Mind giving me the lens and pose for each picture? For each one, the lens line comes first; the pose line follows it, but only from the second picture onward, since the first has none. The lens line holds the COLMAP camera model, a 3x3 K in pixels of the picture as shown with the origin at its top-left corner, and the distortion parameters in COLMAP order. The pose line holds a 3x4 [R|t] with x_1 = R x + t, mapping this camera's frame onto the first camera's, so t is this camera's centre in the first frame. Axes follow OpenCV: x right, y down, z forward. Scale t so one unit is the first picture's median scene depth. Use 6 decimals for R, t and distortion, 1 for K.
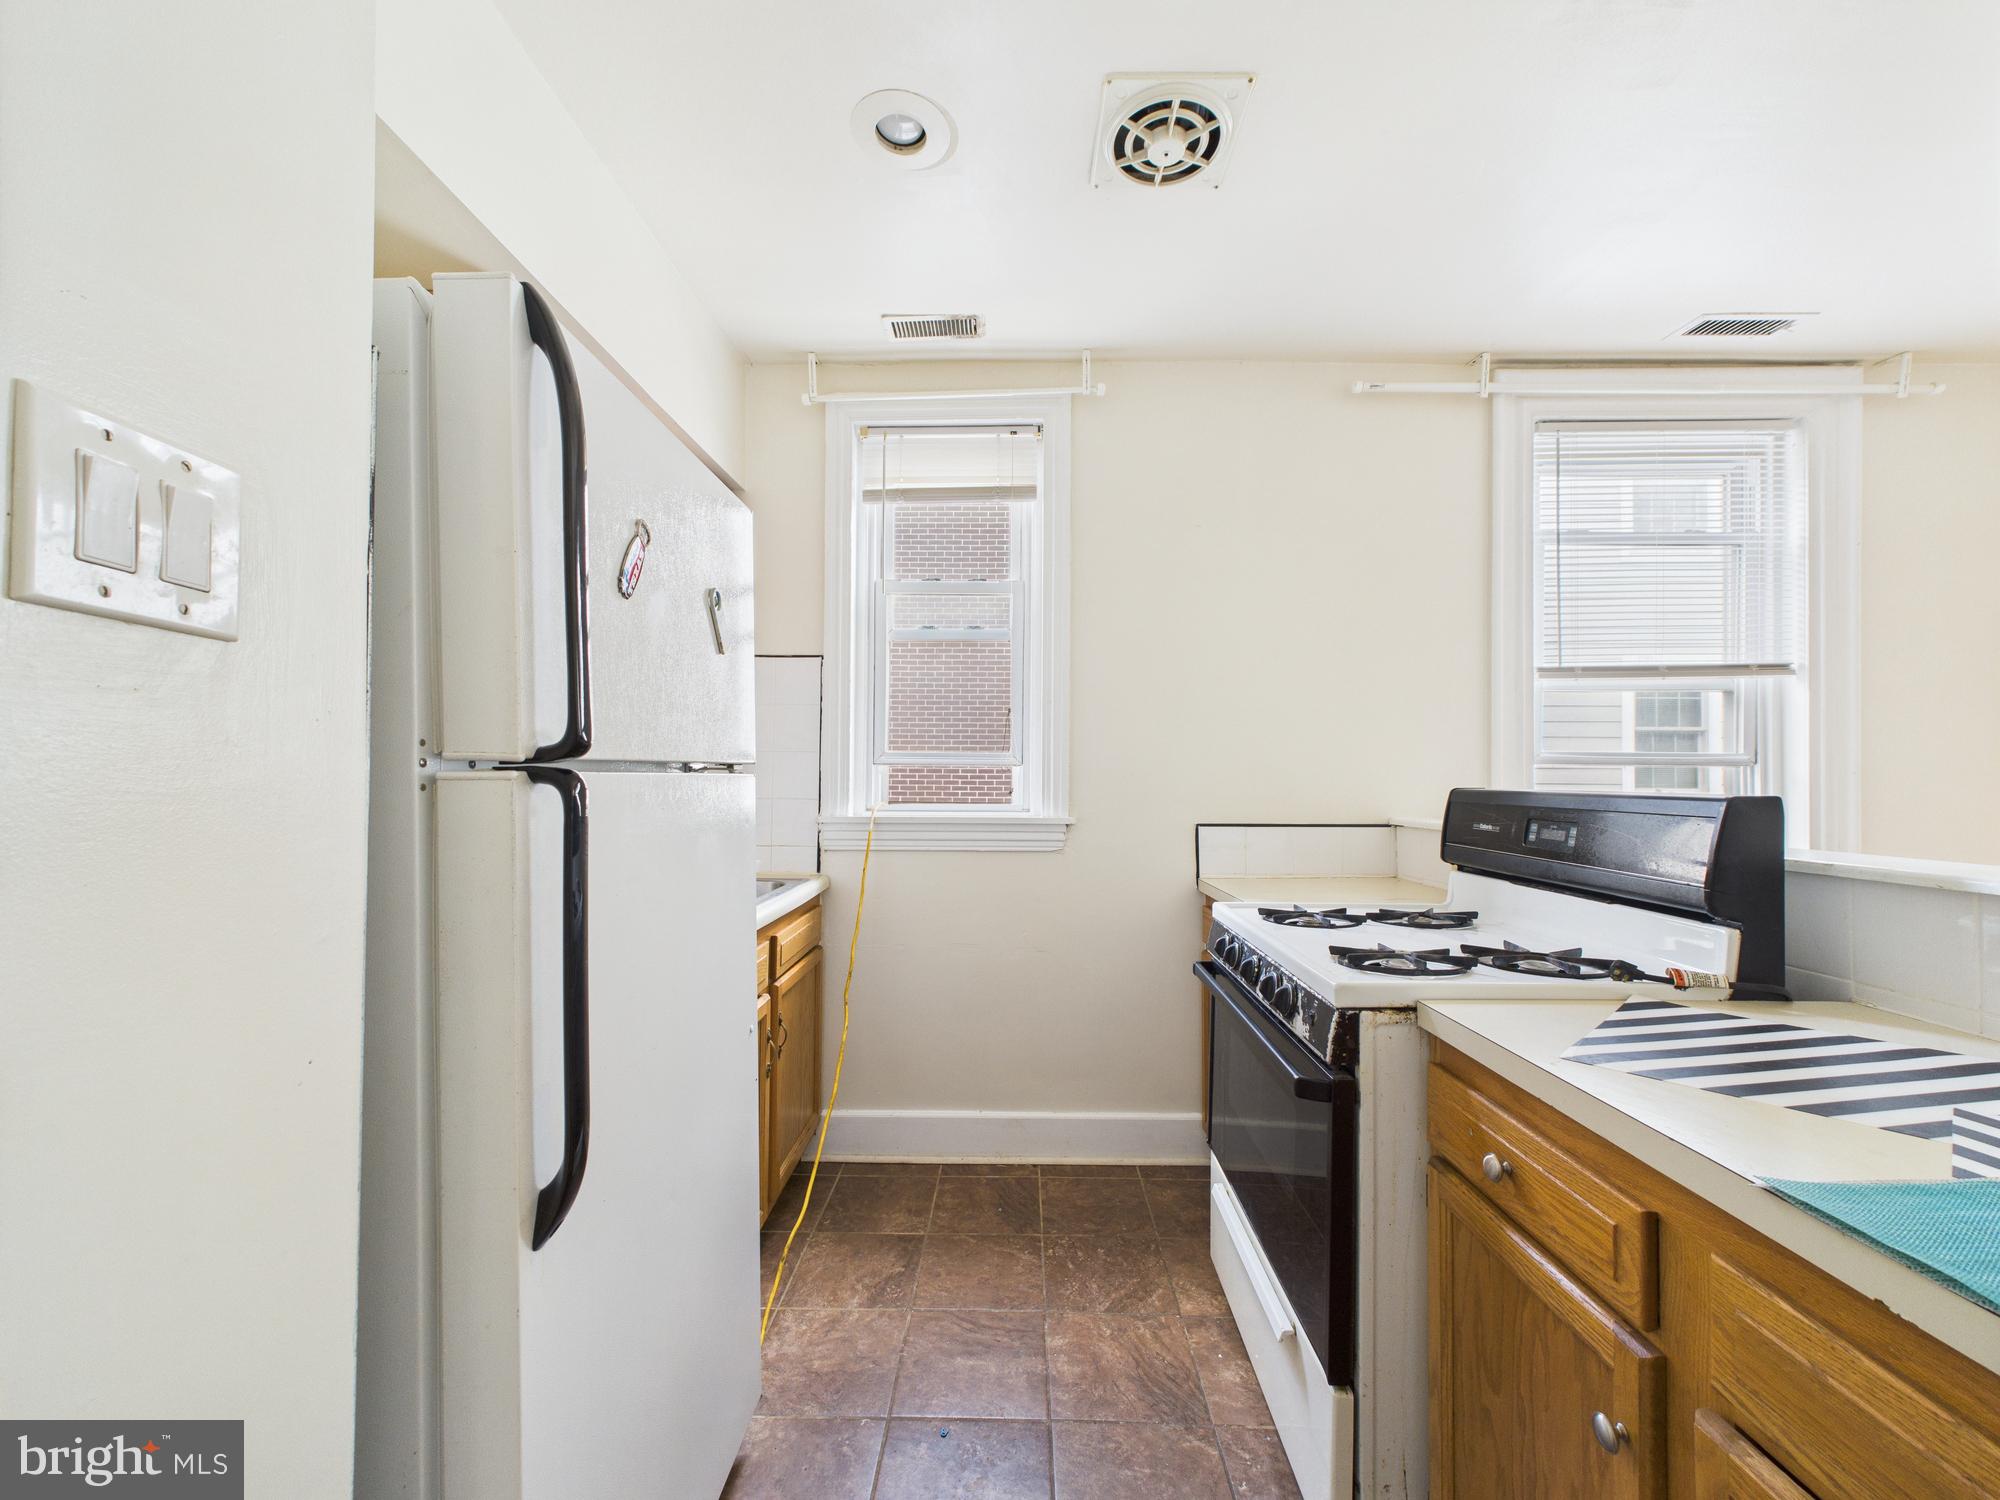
lens RADIAL K [[792.3, 0, 1004.0], [0, 792.3, 774.2], [0, 0, 1]] dist [0.004315, -0.000545]
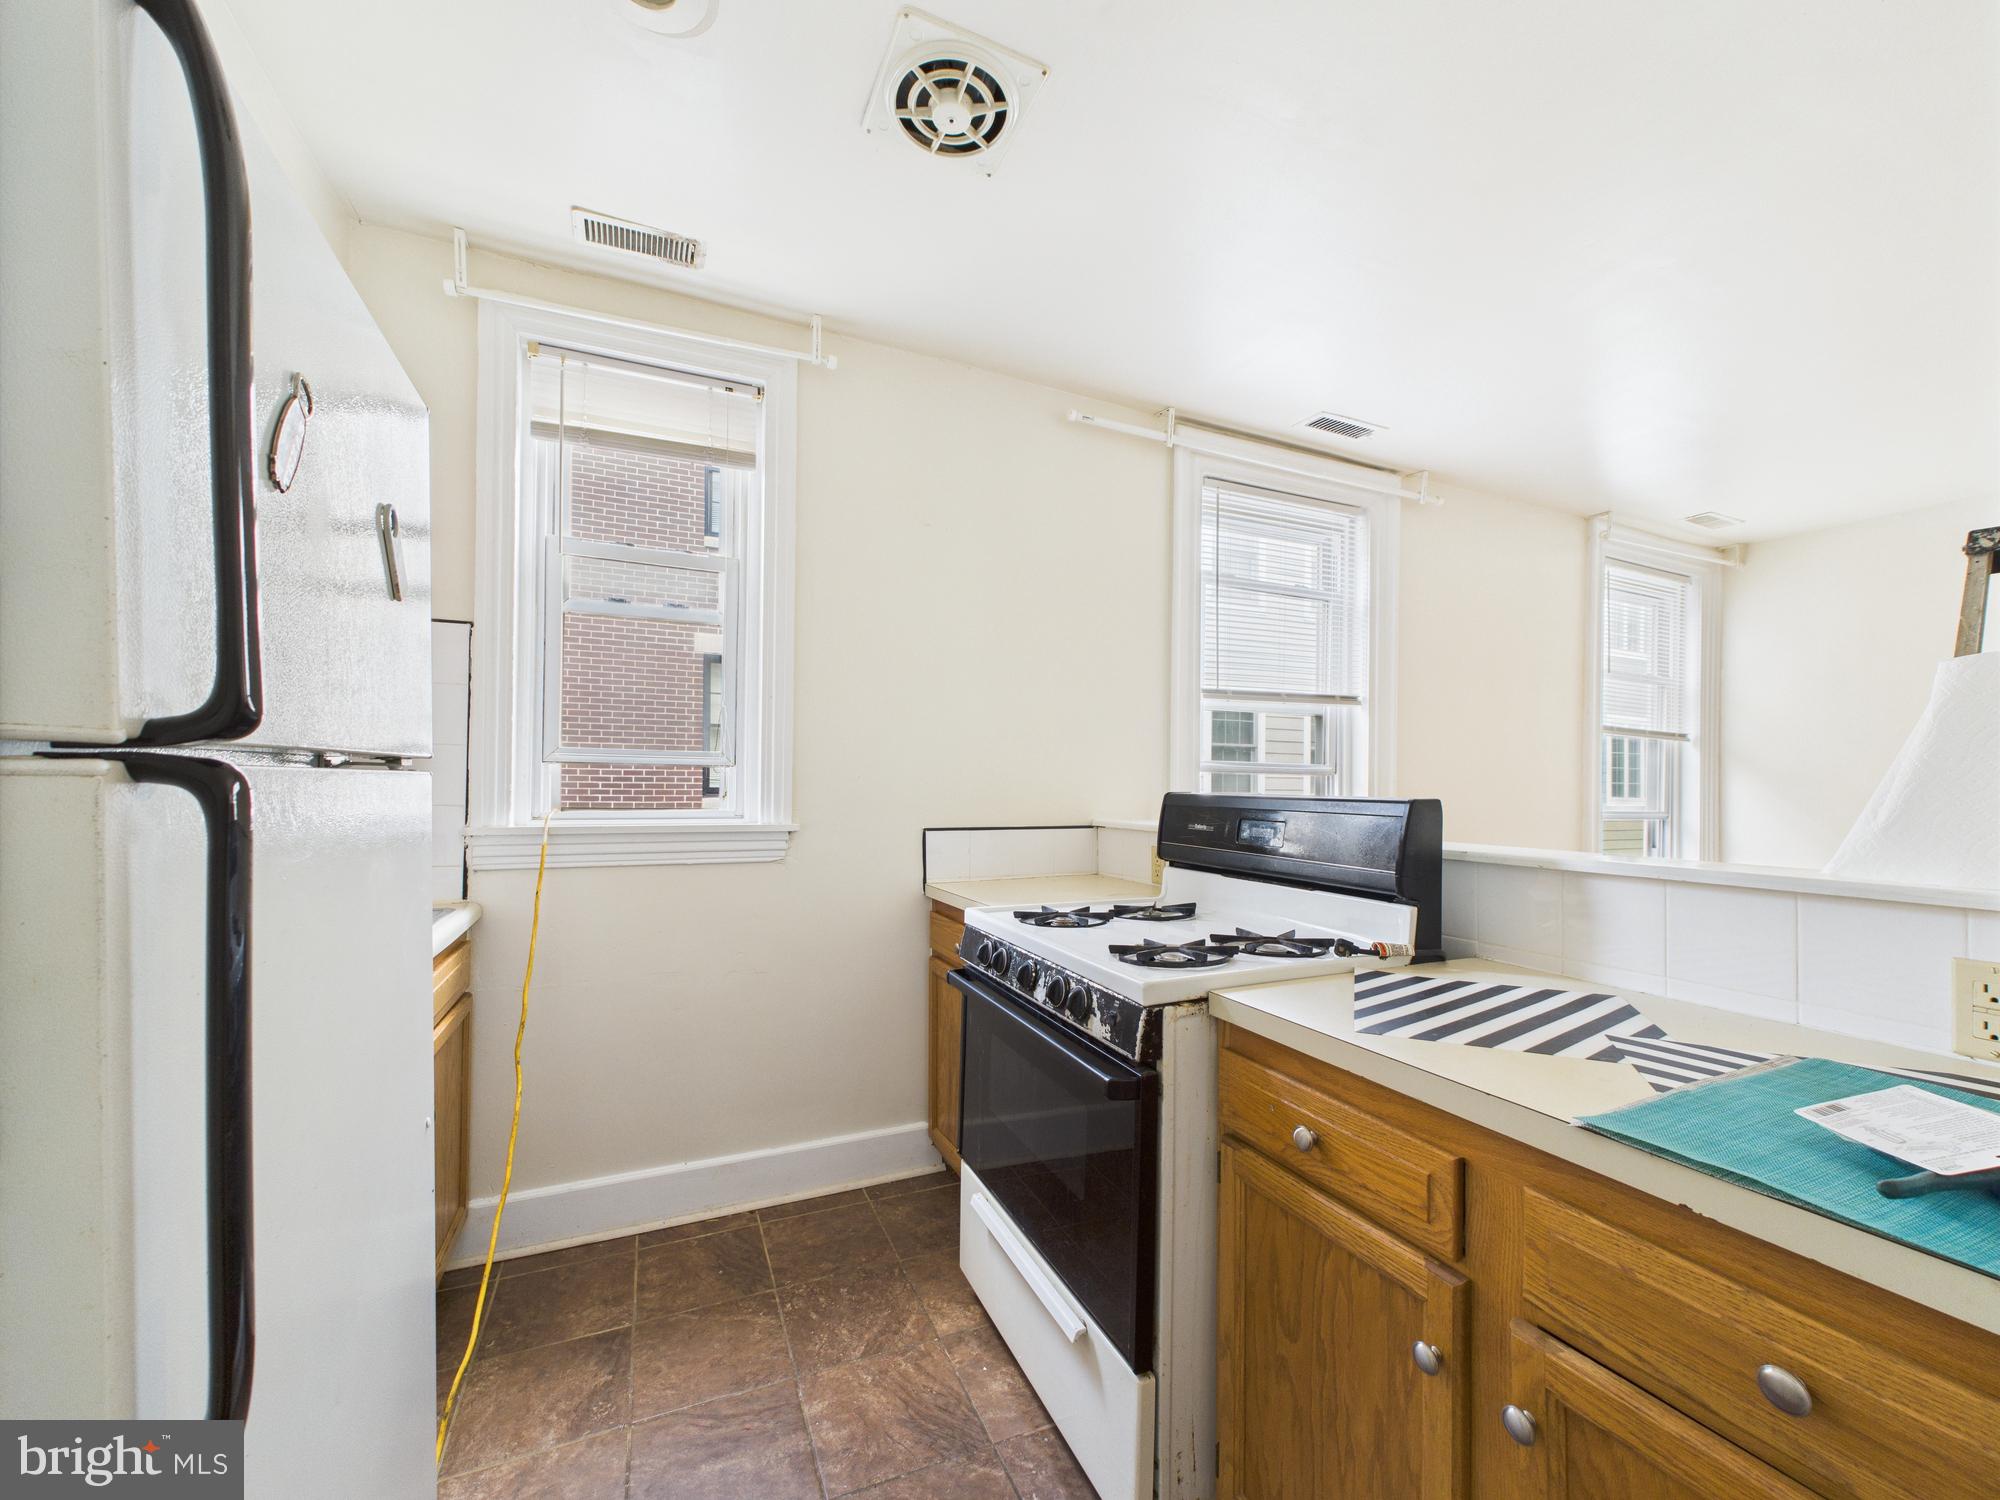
lens RADIAL K [[792.3, 0, 996.1], [0, 792.3, 784.4], [0, 0, 1]] dist [0.004315, -0.000545]
pose [[0.908634, 0.005362, 0.417558, -0.126451], [-0.008639, 0.999945, 0.005957, 0.002038], [-0.417504, -0.009020, 0.908631, 0.103749]]
